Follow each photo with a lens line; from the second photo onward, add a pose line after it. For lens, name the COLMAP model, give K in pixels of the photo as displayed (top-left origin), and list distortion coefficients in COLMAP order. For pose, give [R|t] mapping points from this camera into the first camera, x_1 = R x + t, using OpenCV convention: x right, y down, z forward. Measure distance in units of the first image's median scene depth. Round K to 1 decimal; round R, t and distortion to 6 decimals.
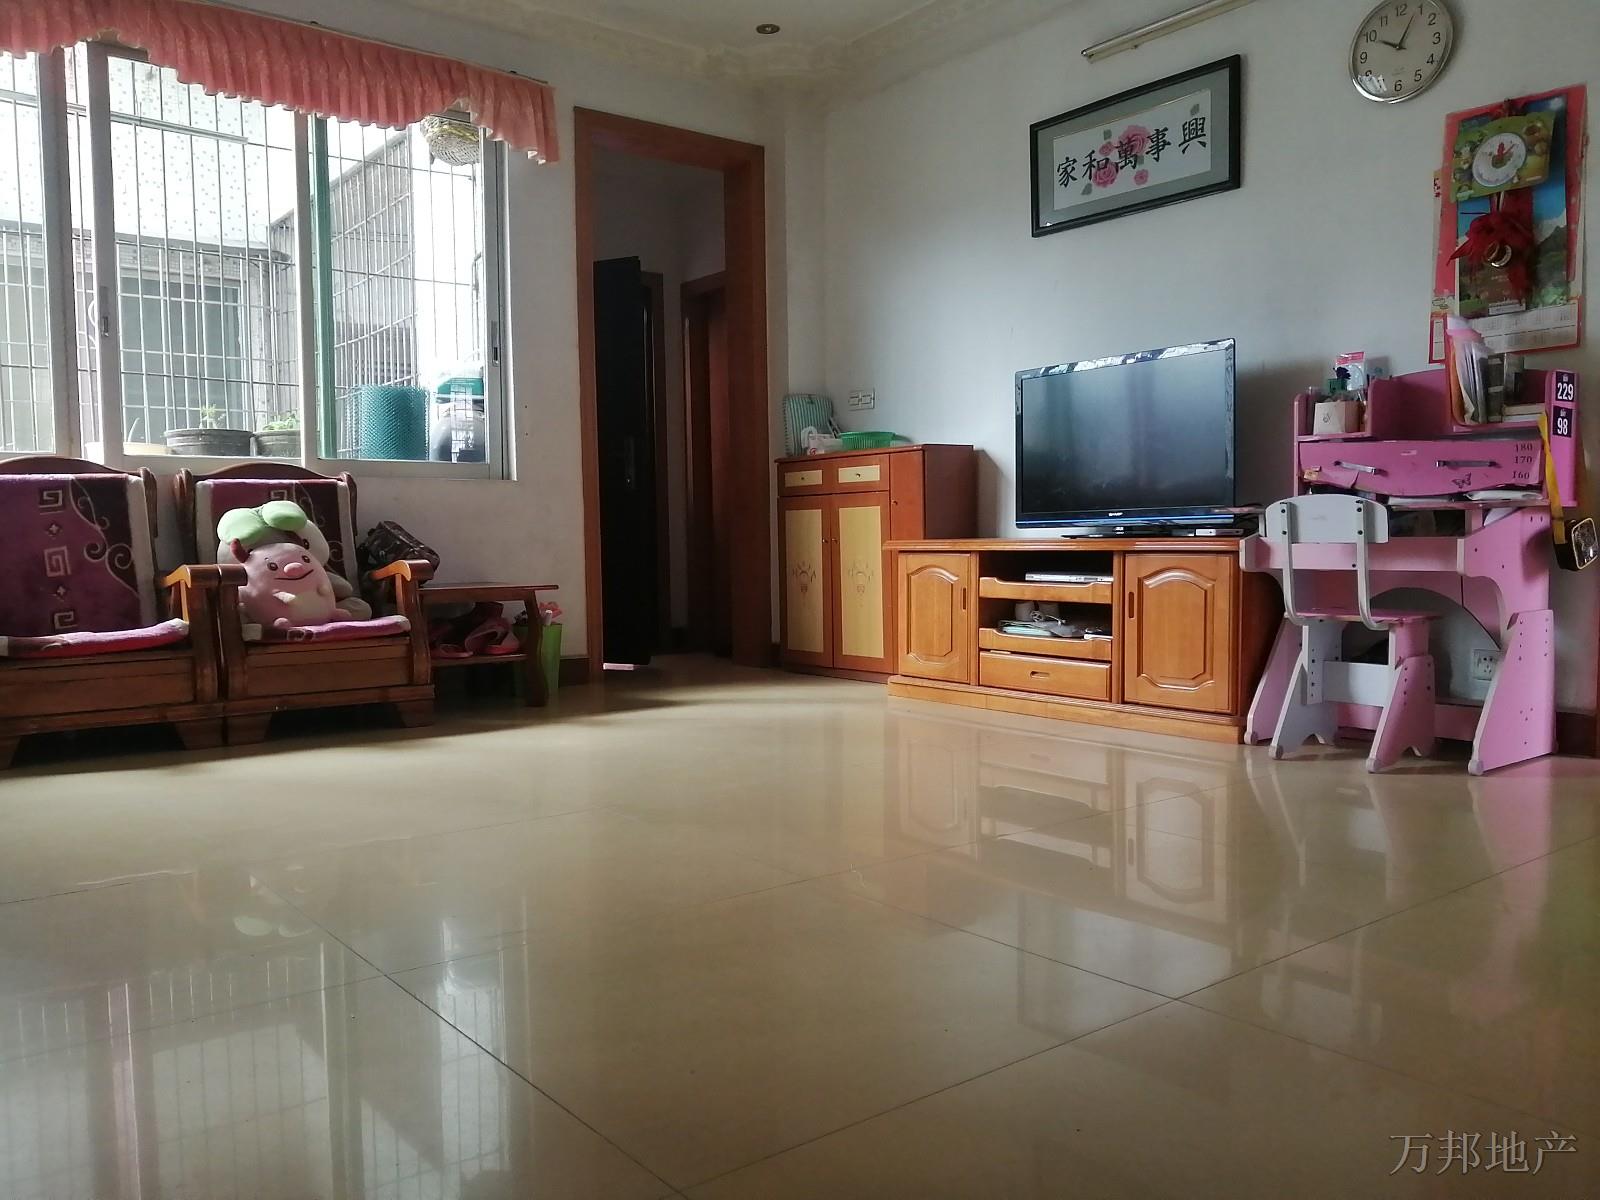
lens RADIAL K [[1264.2, 0, 799.1], [0, 1264.2, 595.6], [0, 0, 1]] dist [-0.017582, 0.005444]
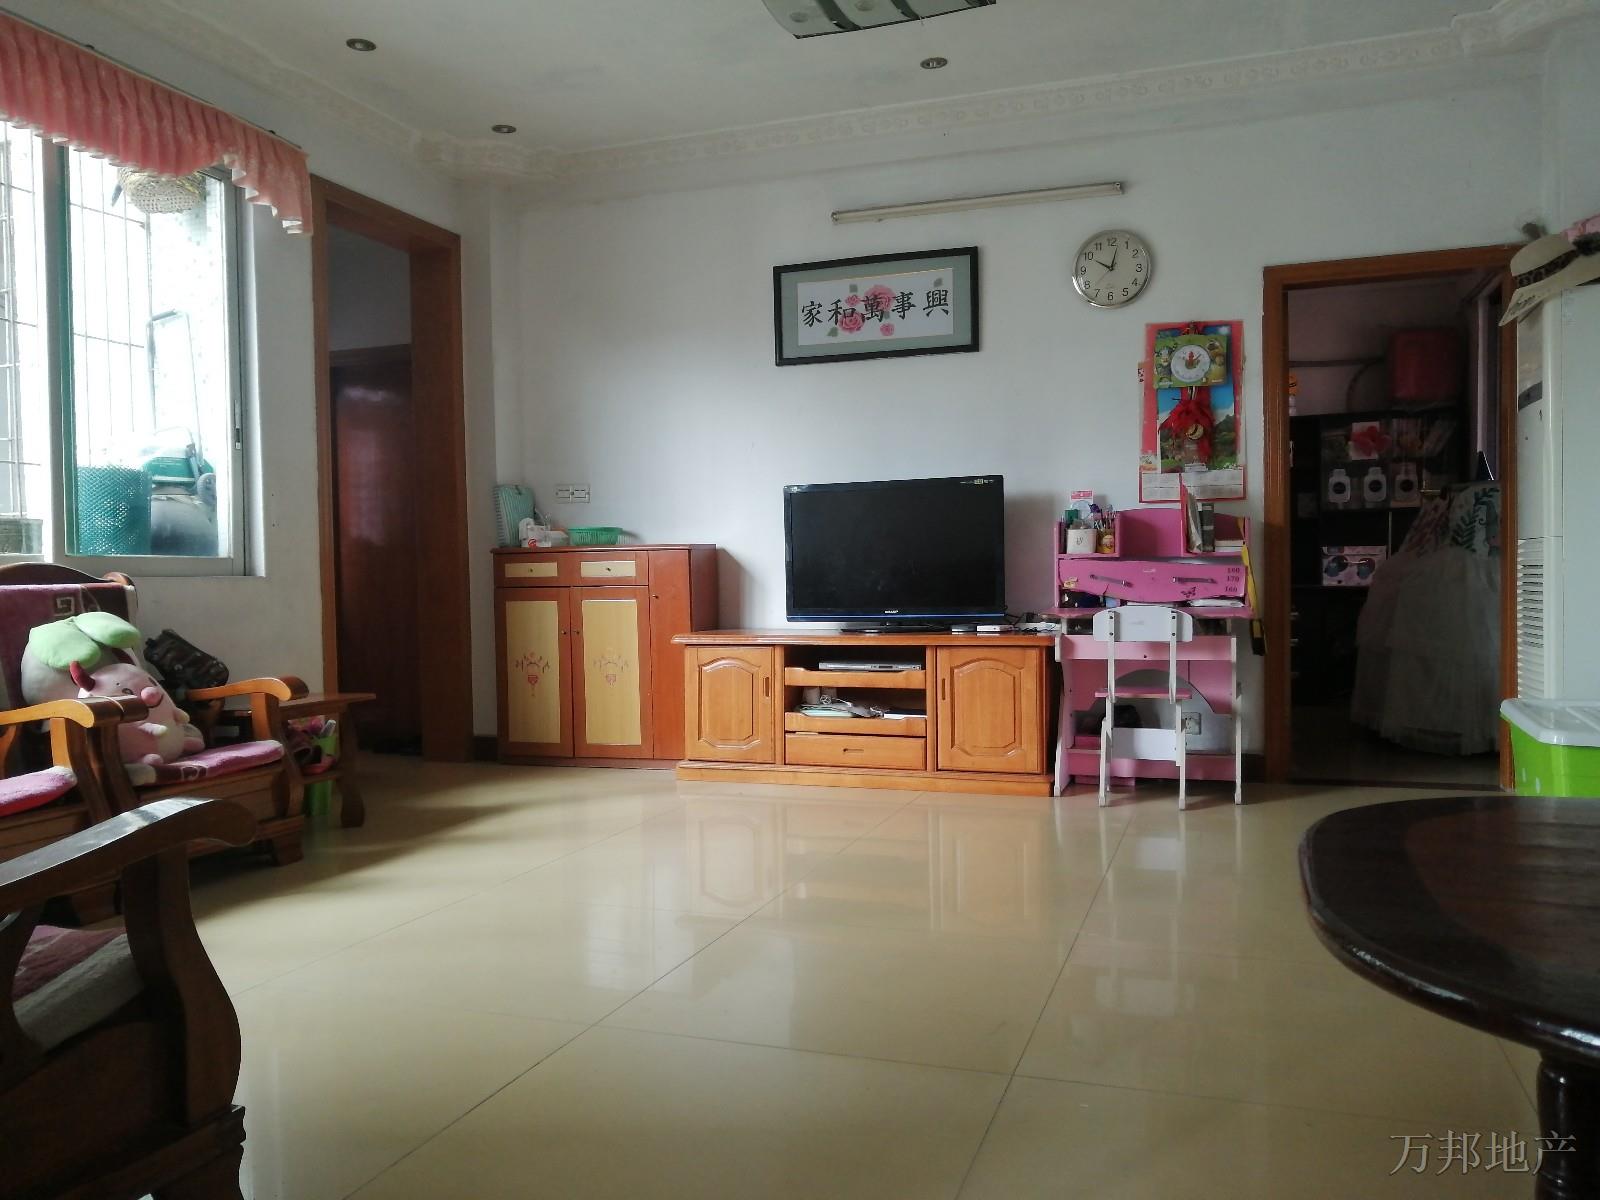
lens RADIAL K [[1264.2, 0, 775.3], [0, 1264.2, 599.7], [0, 0, 1]] dist [-0.017582, 0.005444]
pose [[0.842211, -0.012946, 0.538993, -0.478421], [0.030884, 0.999229, -0.024257, -0.049237], [-0.538263, 0.037076, 0.841961, 0.054048]]
